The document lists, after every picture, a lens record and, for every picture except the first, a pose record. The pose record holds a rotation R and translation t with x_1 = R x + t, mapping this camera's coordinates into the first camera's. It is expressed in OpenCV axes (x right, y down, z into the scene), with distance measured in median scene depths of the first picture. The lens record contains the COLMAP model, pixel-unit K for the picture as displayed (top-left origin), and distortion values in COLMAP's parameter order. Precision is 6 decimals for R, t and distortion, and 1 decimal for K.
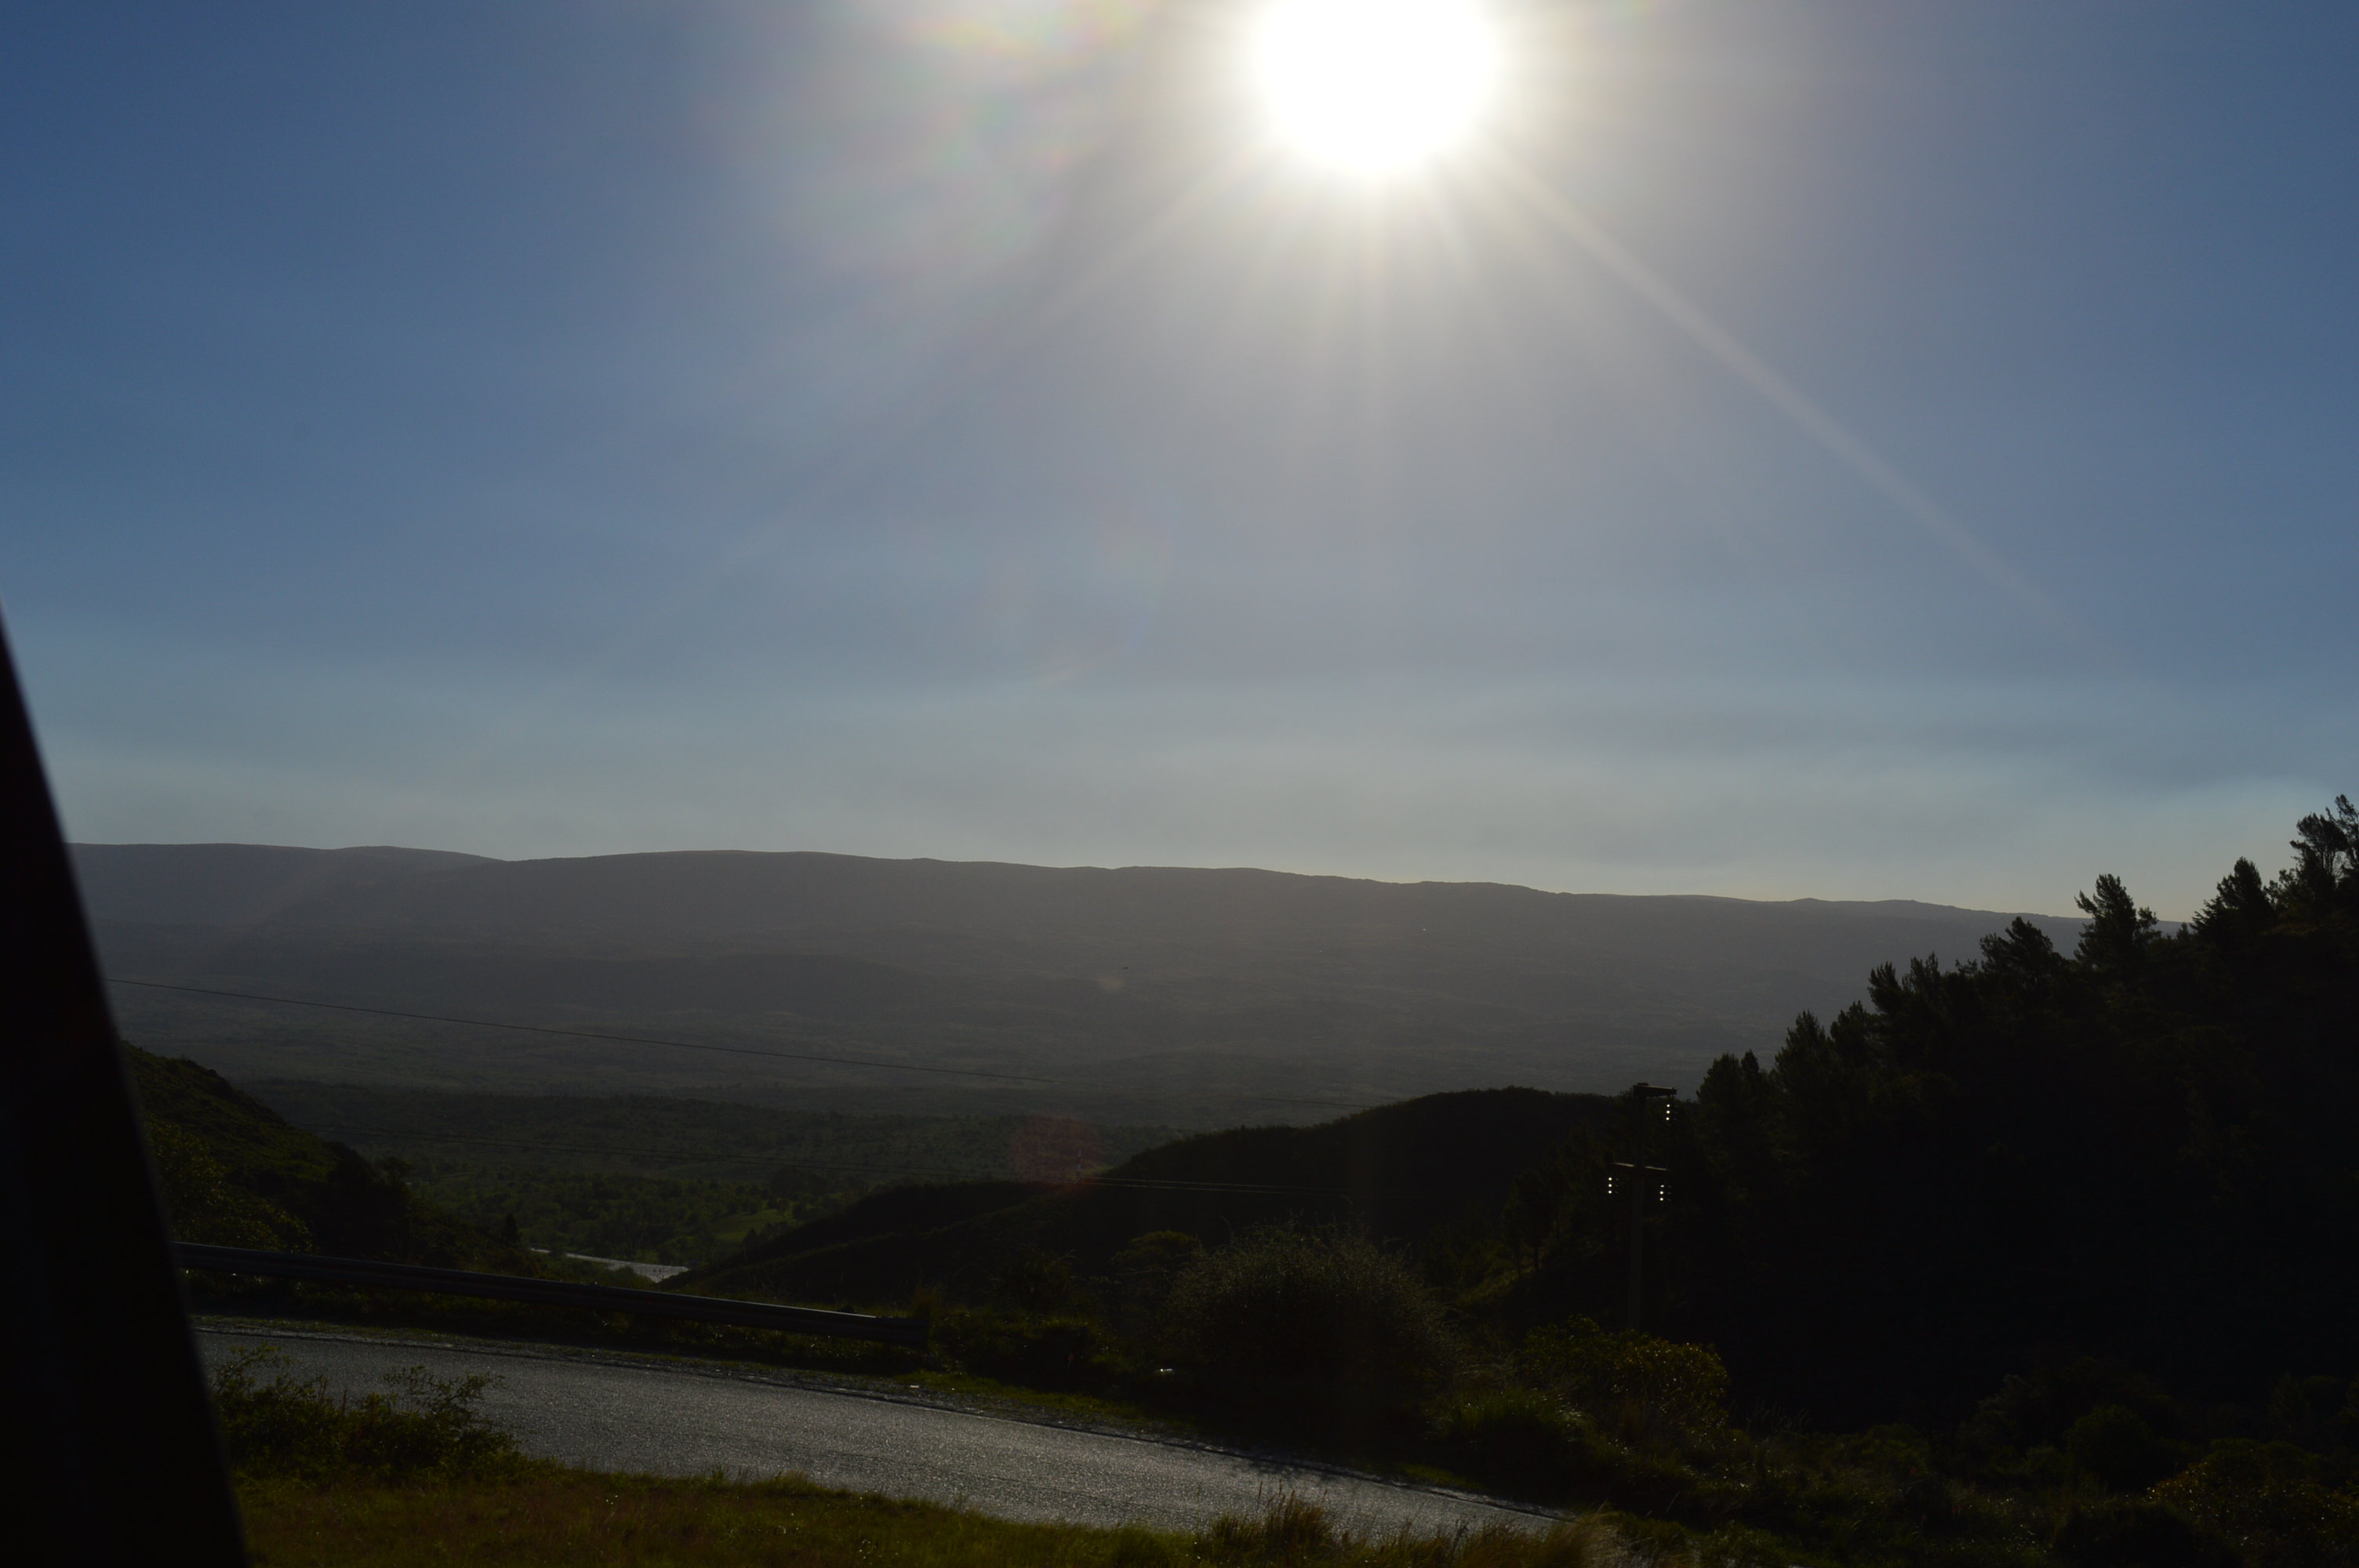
lens RADIAL K [[2967.8, 0, 1180.7], [0, 2967.8, 766.9], [0, 0, 1]] dist [-0.049689, 0.000000]
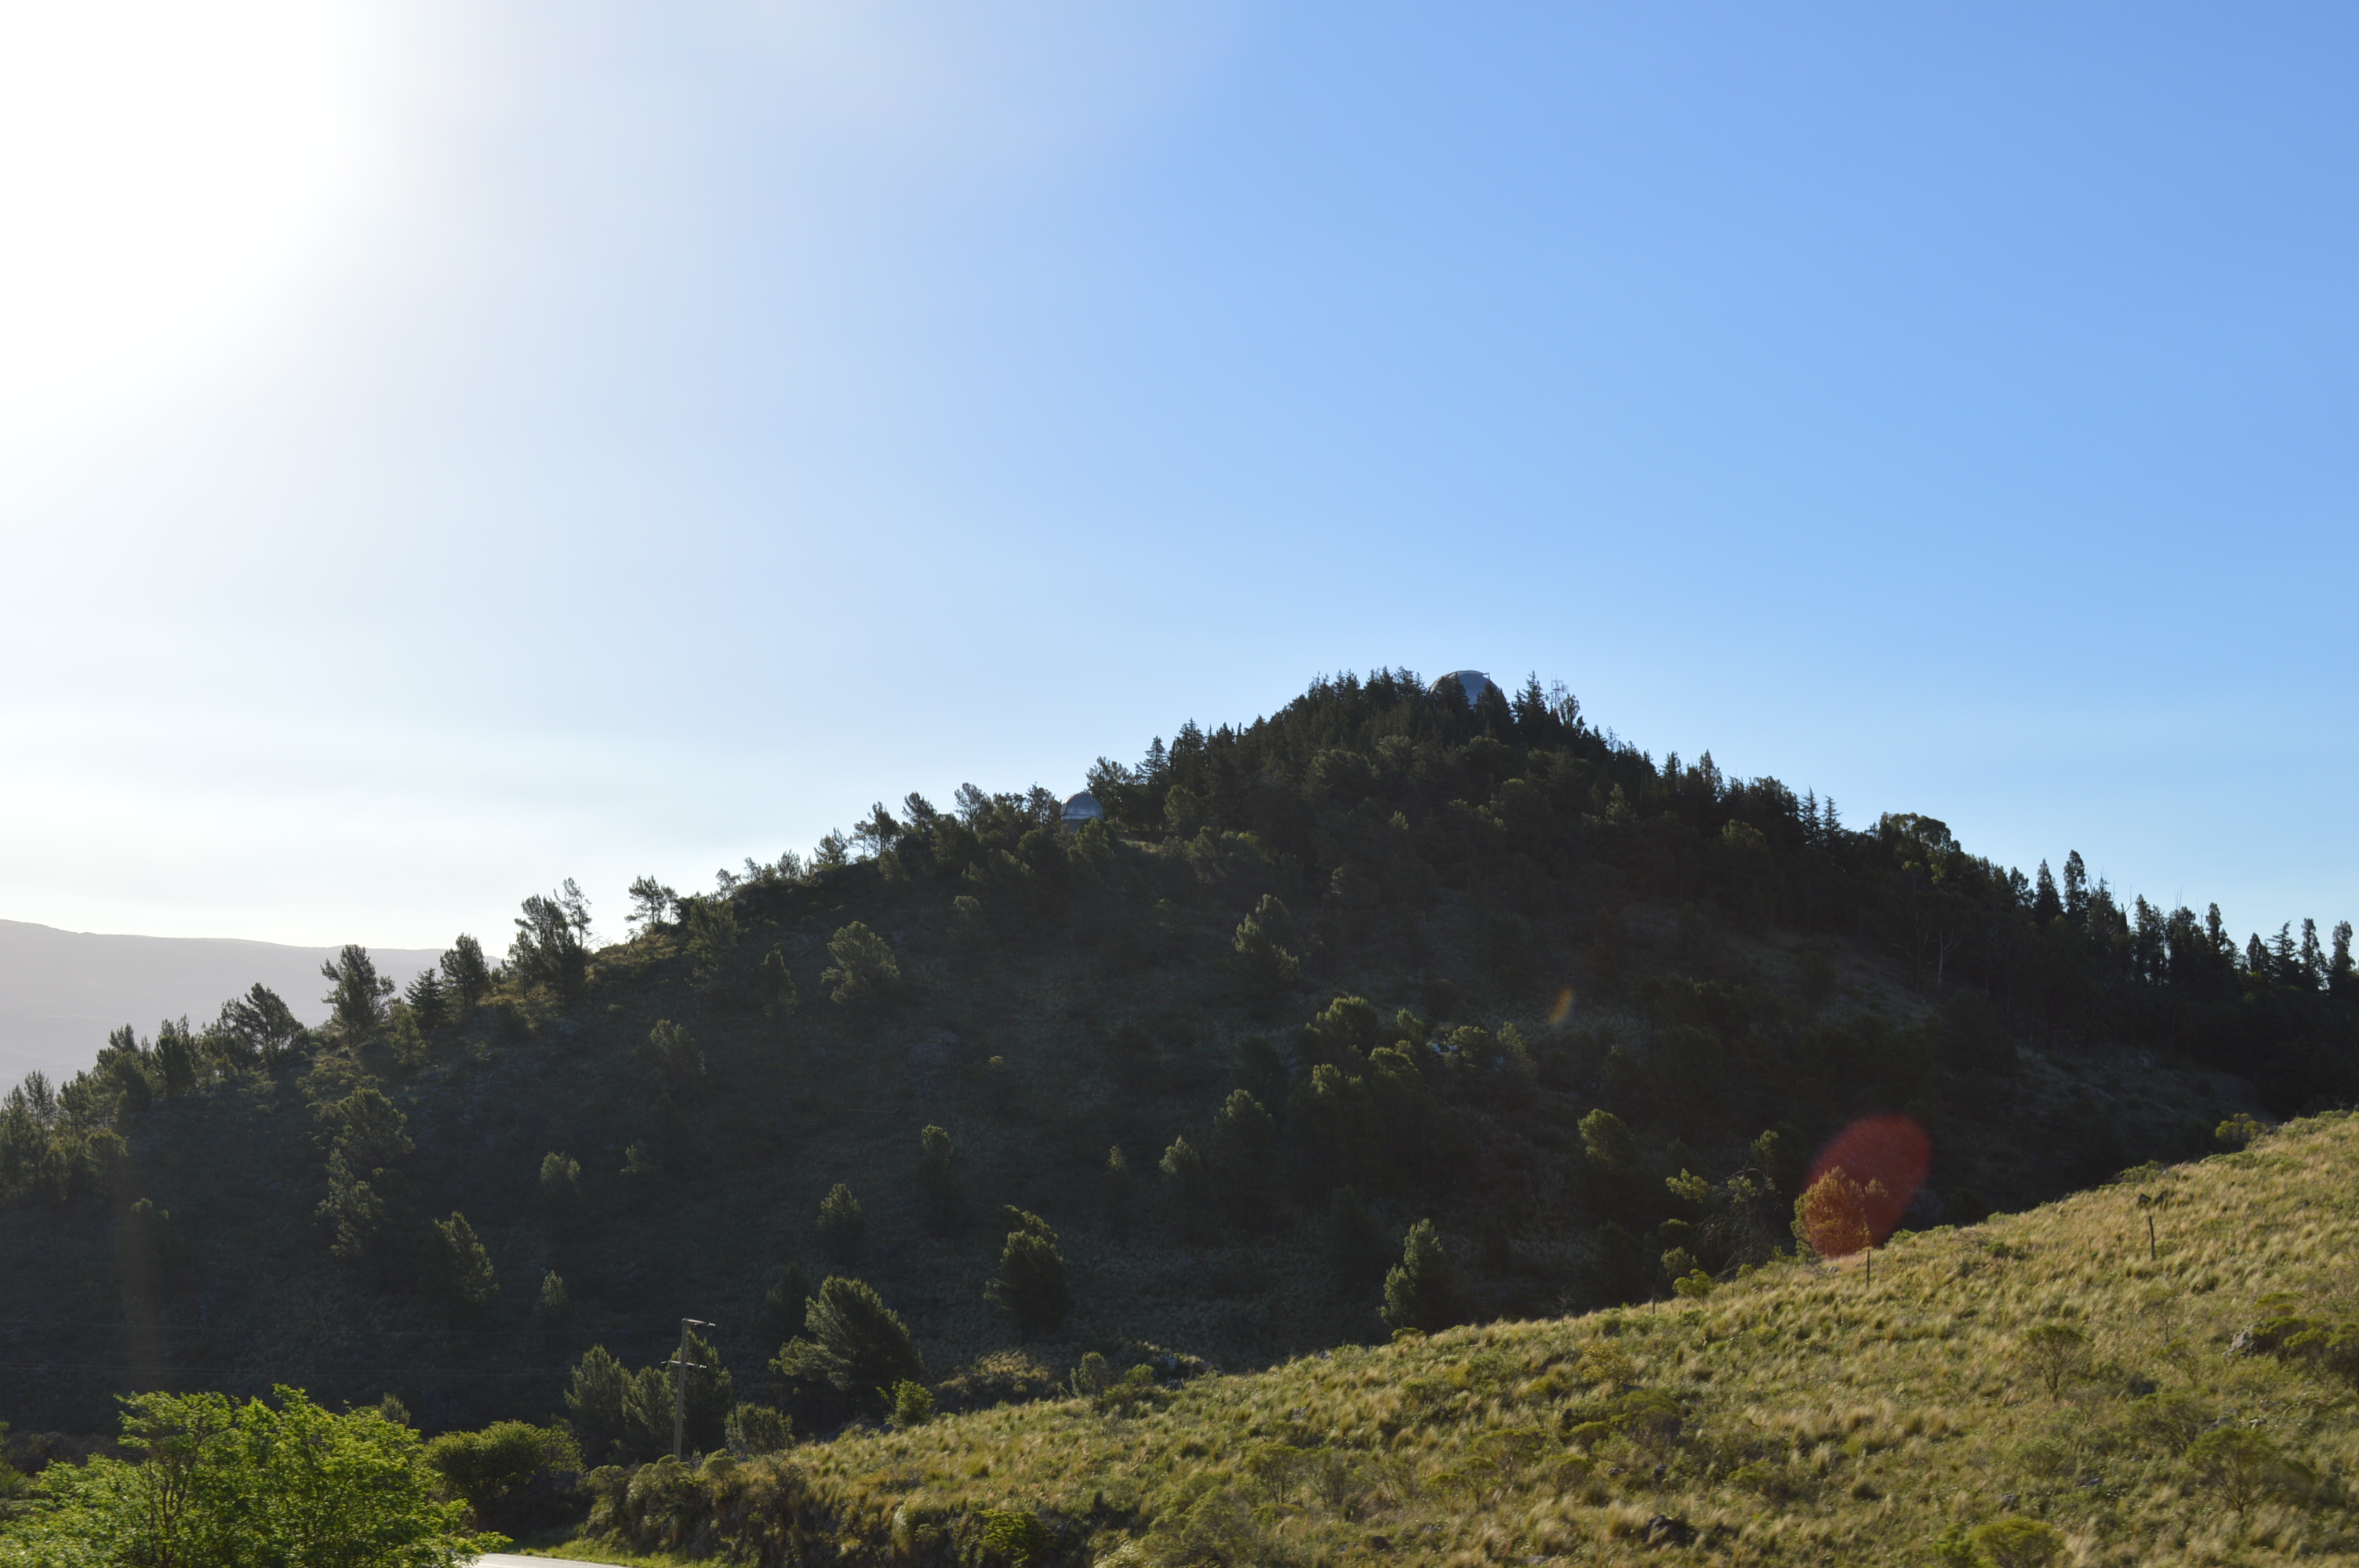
lens RADIAL K [[2967.8, 0, 1185.1], [0, 2967.8, 781.8], [0, 0, 1]] dist [-0.049689, 0.000000]
pose [[0.886128, 0.047604, 0.460989, 0.086886], [-0.042390, 0.998866, -0.021664, -0.012361], [-0.461497, -0.000345, 0.887142, -0.089686]]
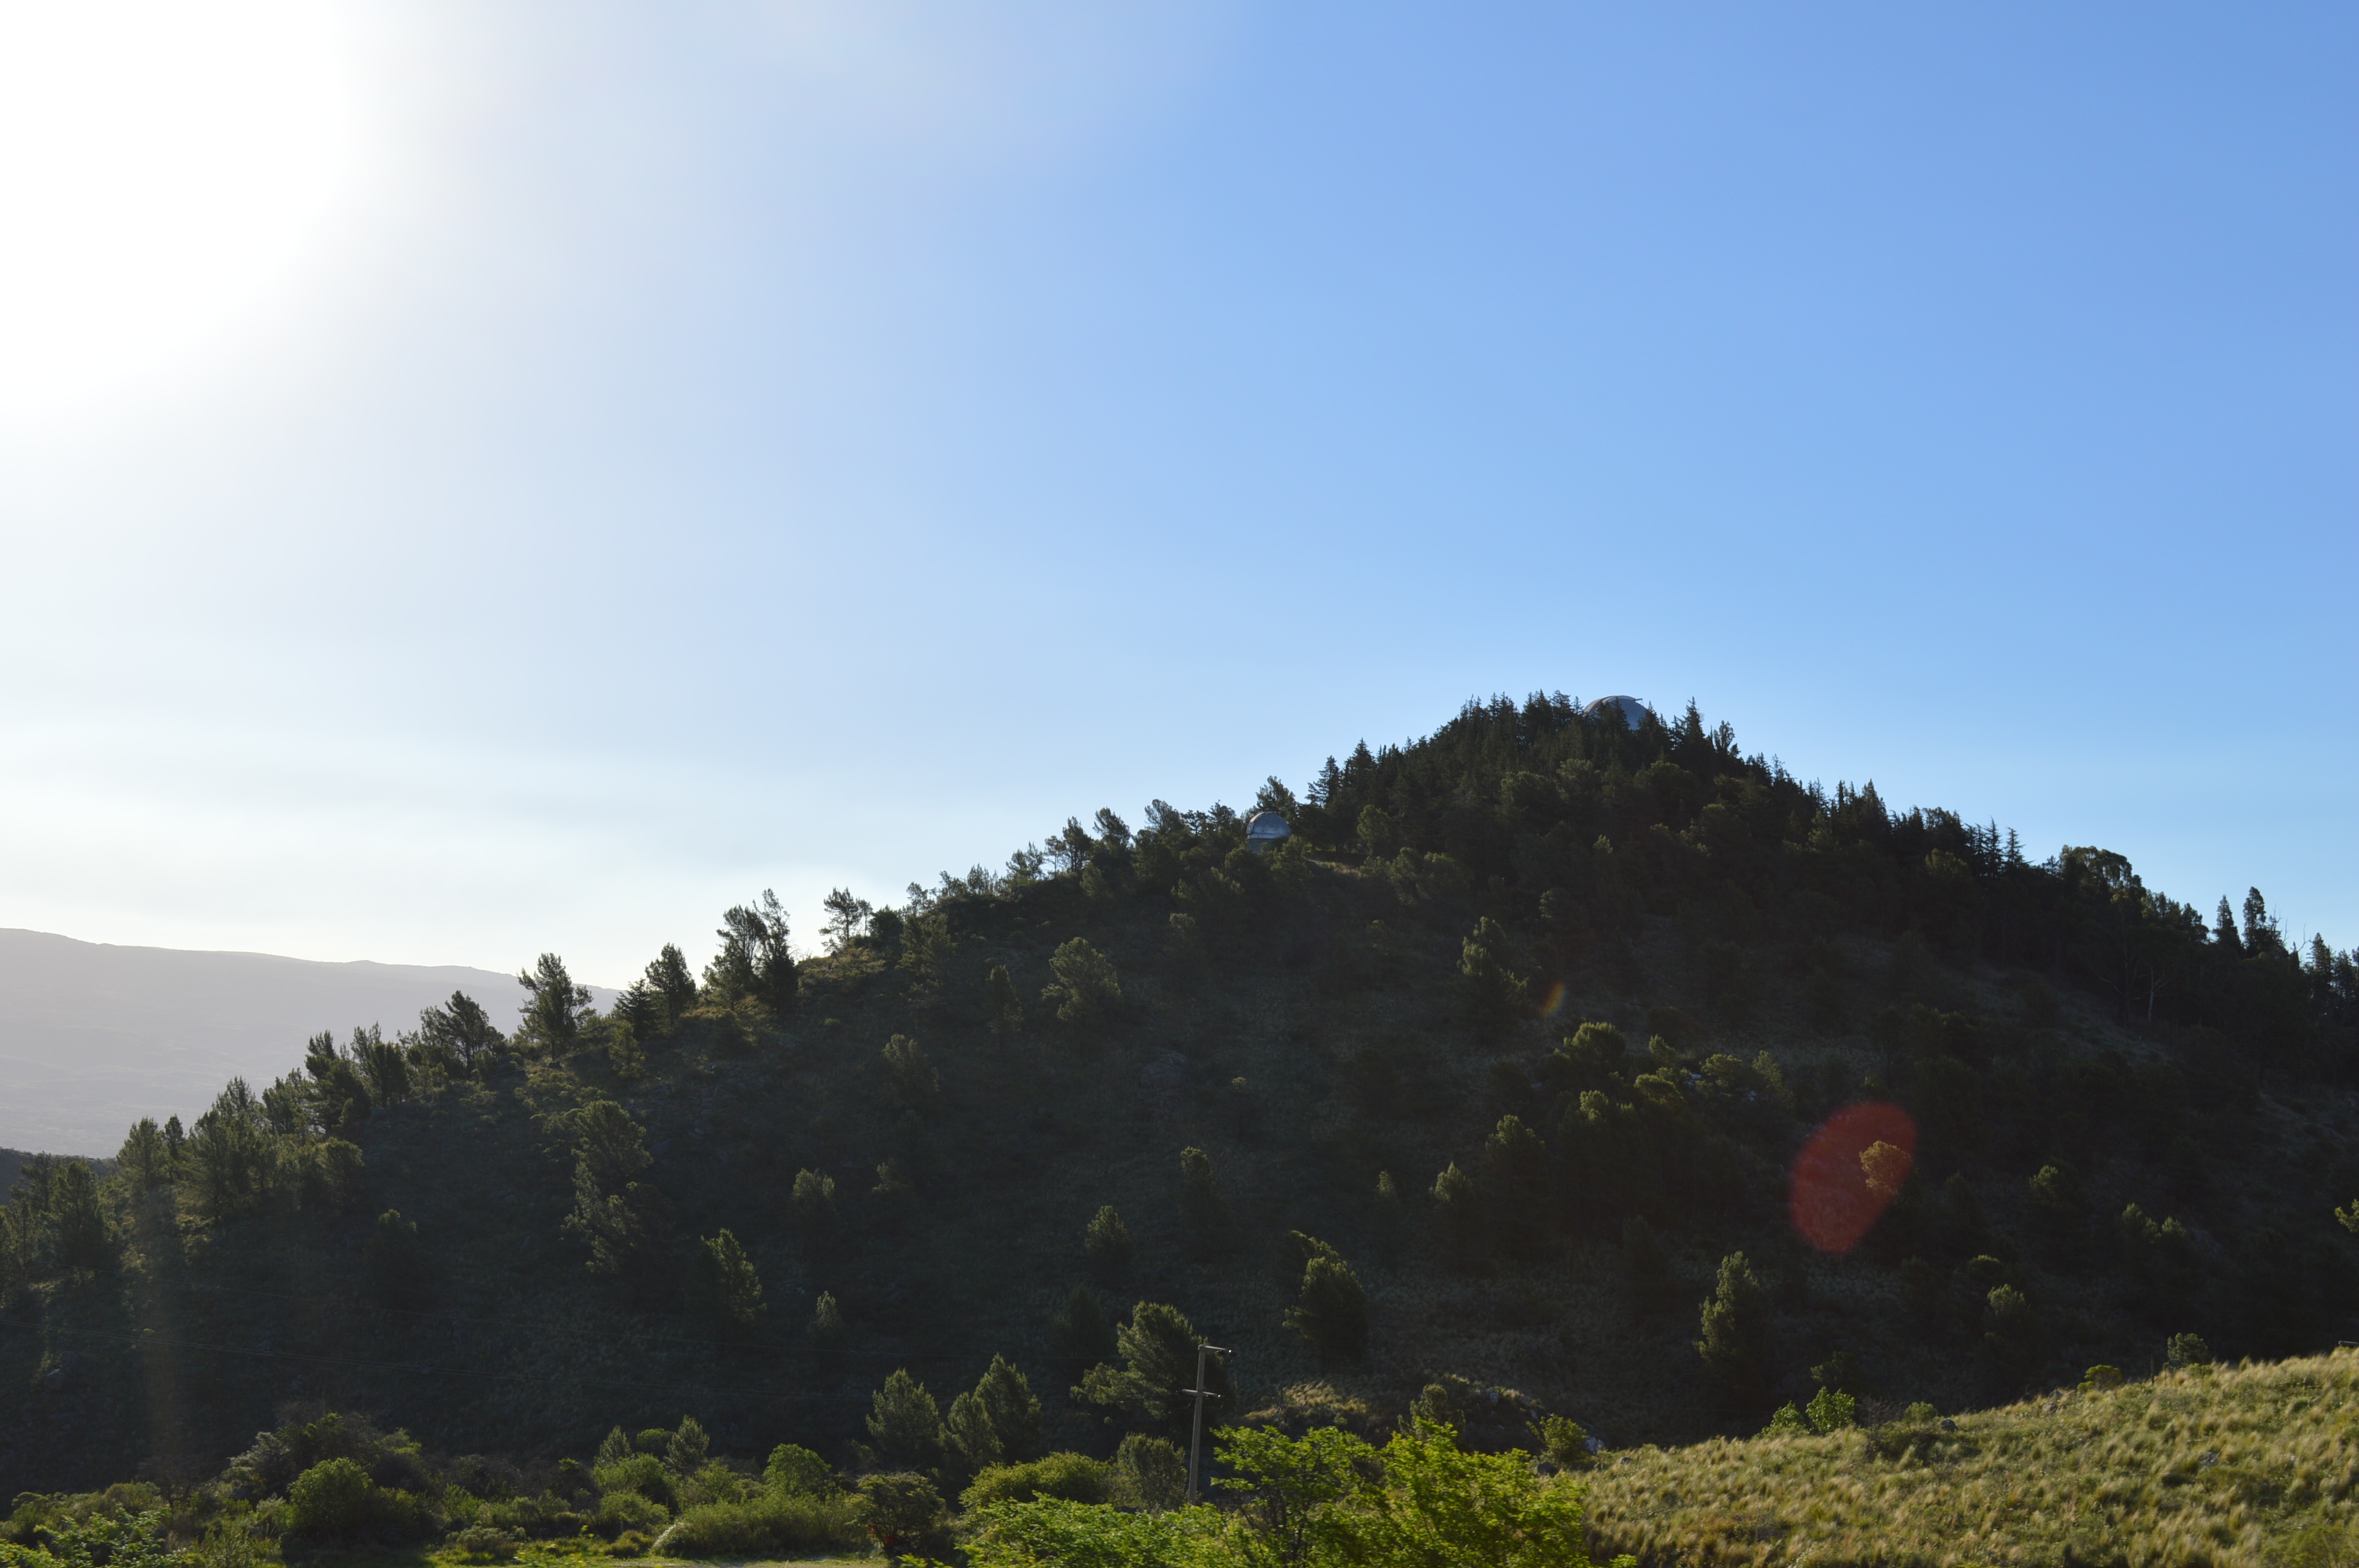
lens RADIAL K [[2967.8, 0, 1176.0], [0, 2967.8, 783.5], [0, 0, 1]] dist [-0.049689, 0.000000]
pose [[0.888555, 0.066030, 0.453994, 0.032349], [-0.058505, 0.997817, -0.030619, -0.004557], [-0.455025, 0.000646, 0.890479, -0.033418]]
